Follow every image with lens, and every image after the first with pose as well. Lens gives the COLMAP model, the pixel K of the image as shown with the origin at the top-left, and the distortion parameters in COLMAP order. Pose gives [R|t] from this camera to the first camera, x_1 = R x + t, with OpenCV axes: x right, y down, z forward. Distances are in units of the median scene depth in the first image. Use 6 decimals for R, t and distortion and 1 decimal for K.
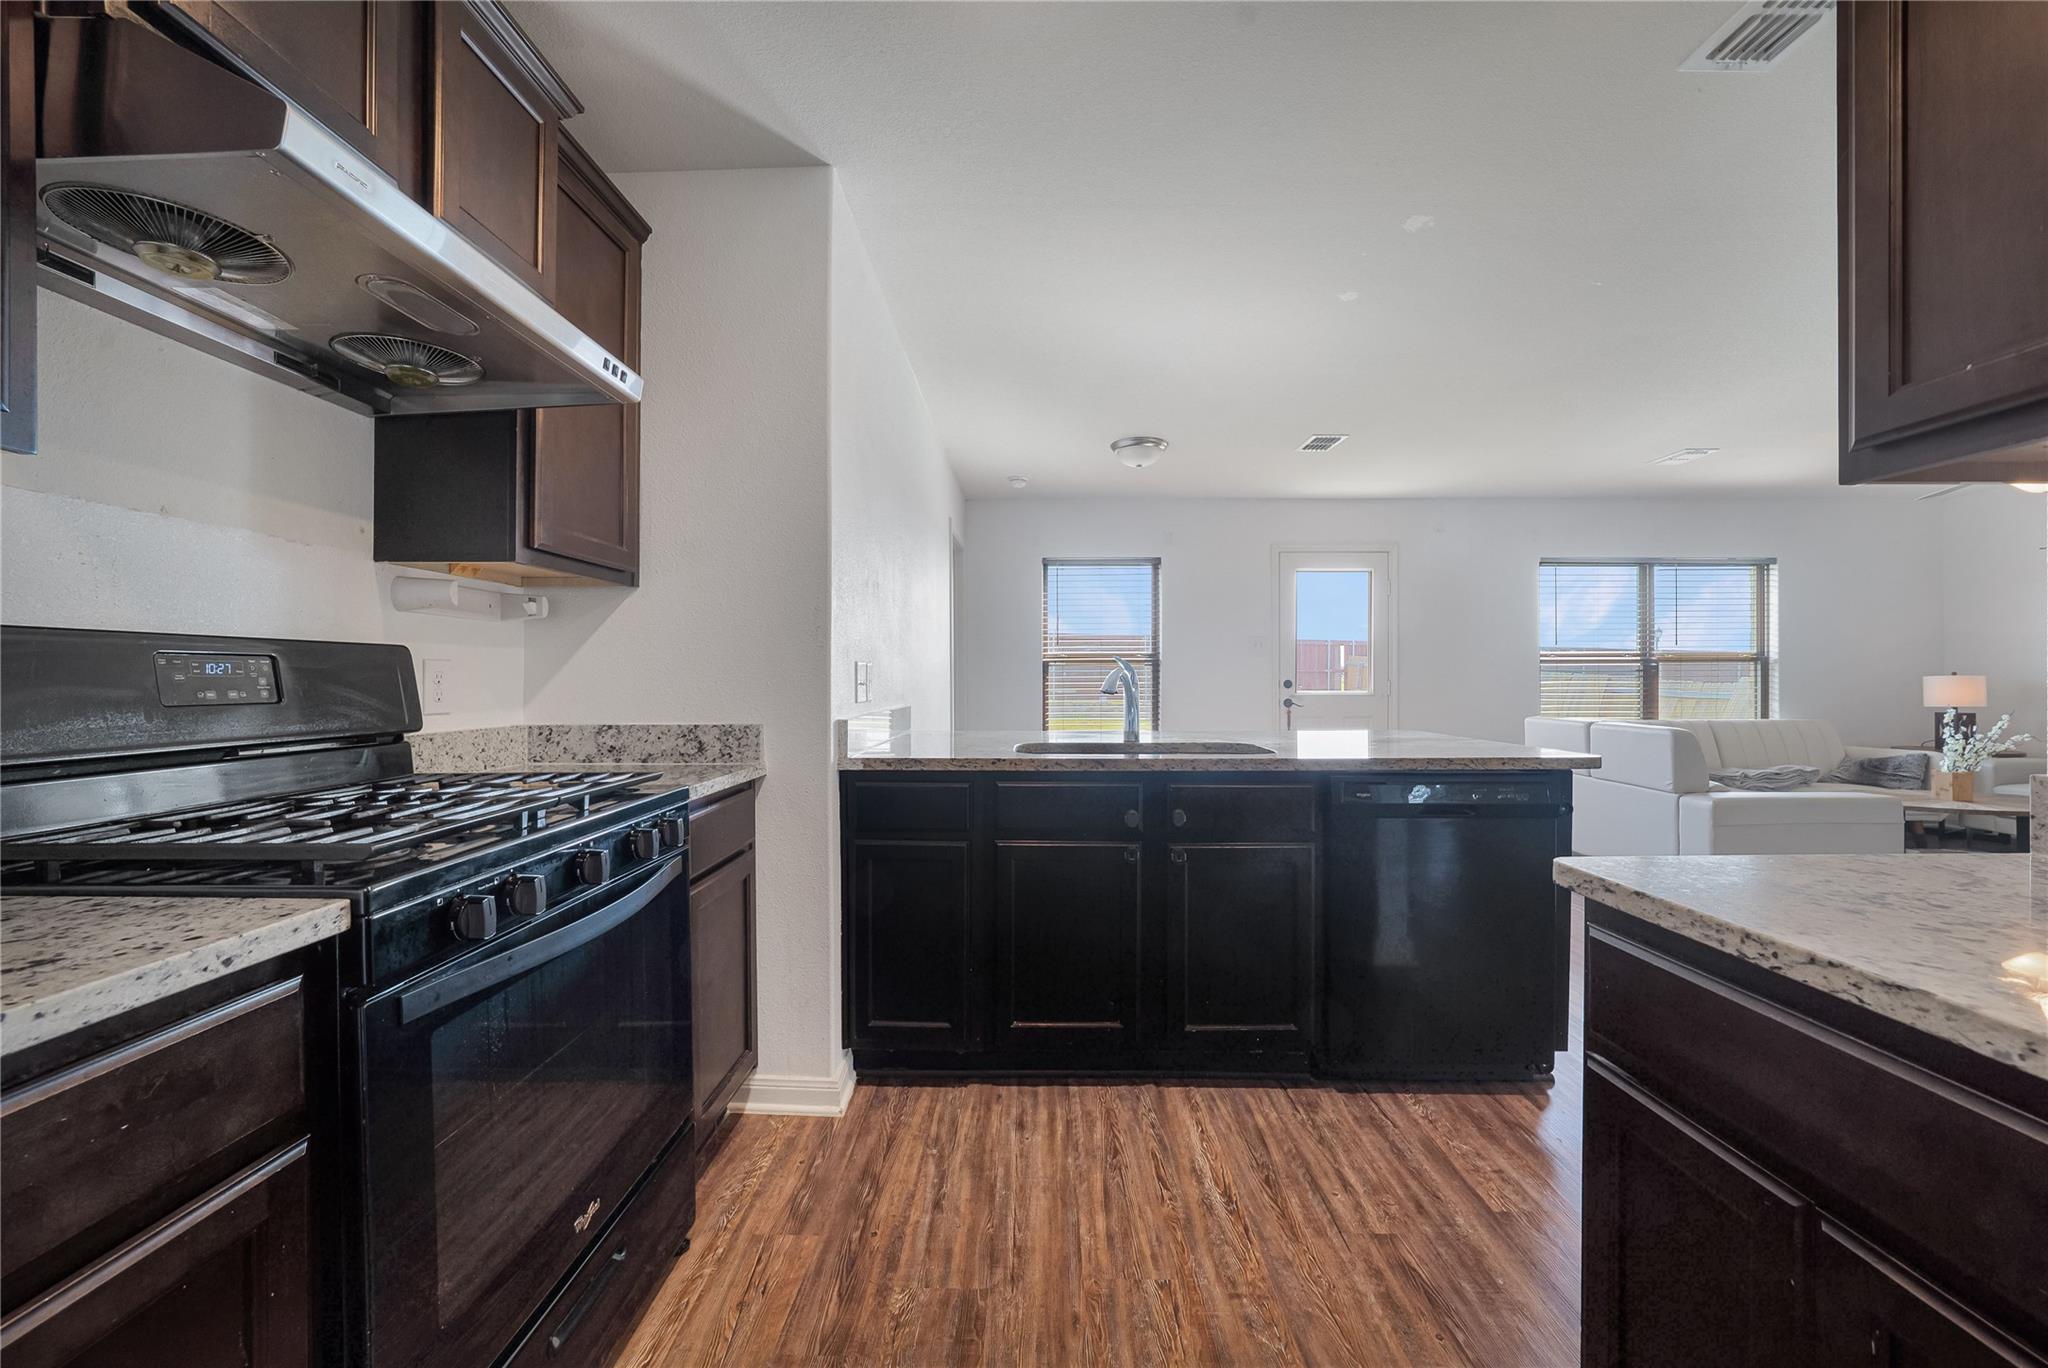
lens RADIAL K [[782.4, 0, 1024.0], [0, 782.4, 684.0], [0, 0, 1]] dist [-0.030868, 0.008983]
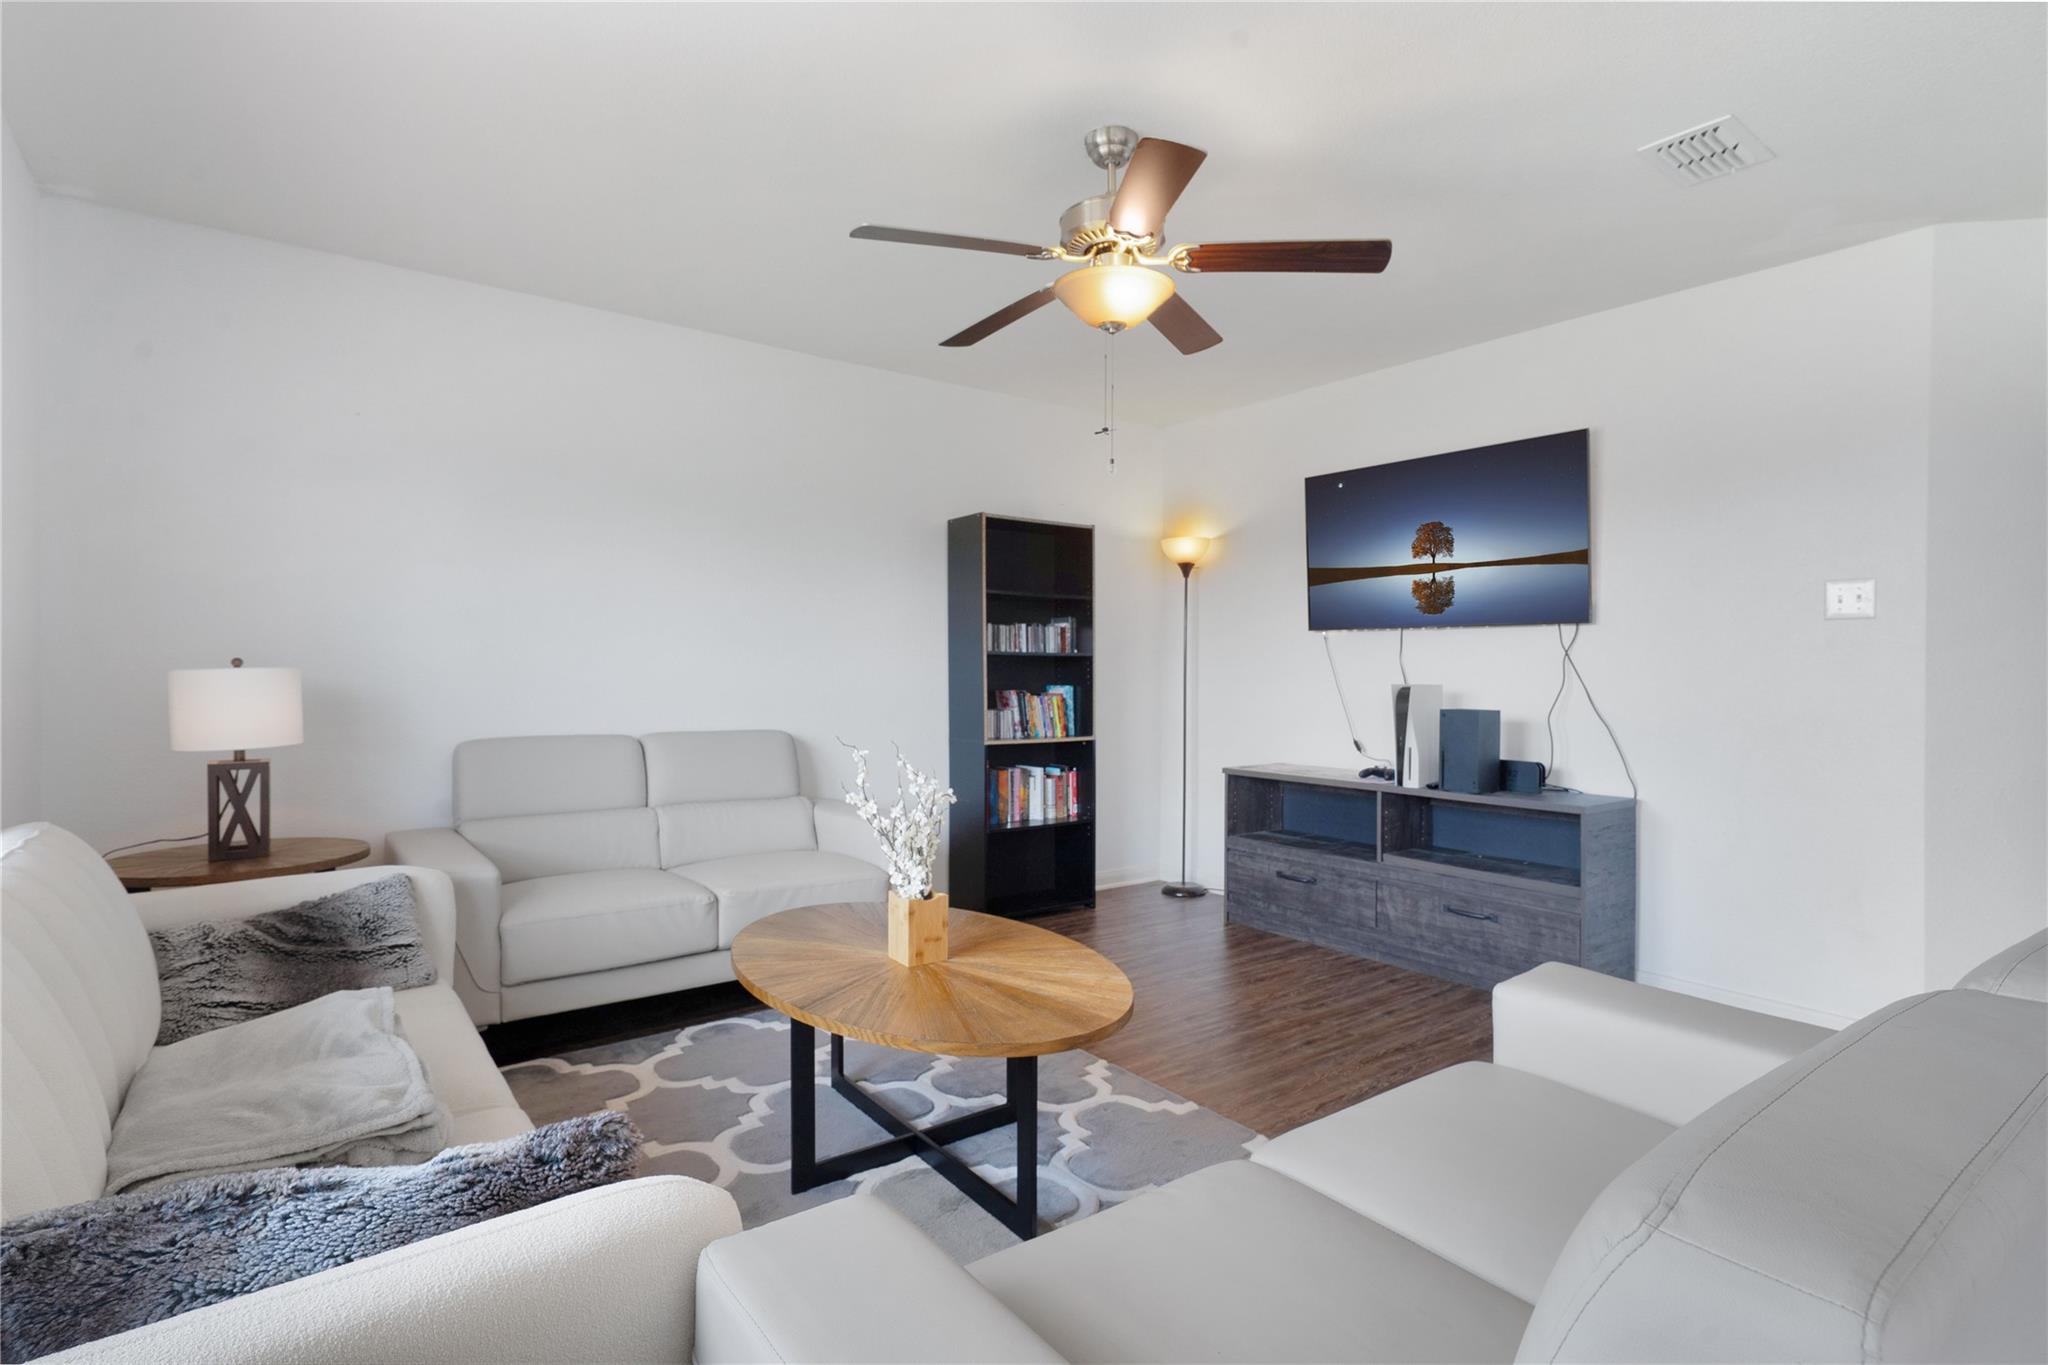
lens RADIAL K [[996.0, 0, 1029.0], [0, 996.0, 690.6], [0, 0, 1]] dist [0.001278, 0.000434]
pose [[-0.616839, -0.014816, 0.786950, 0.734314], [0.001095, 0.999806, 0.019682, -0.010387], [-0.787088, 0.013002, -0.616703, 1.288654]]
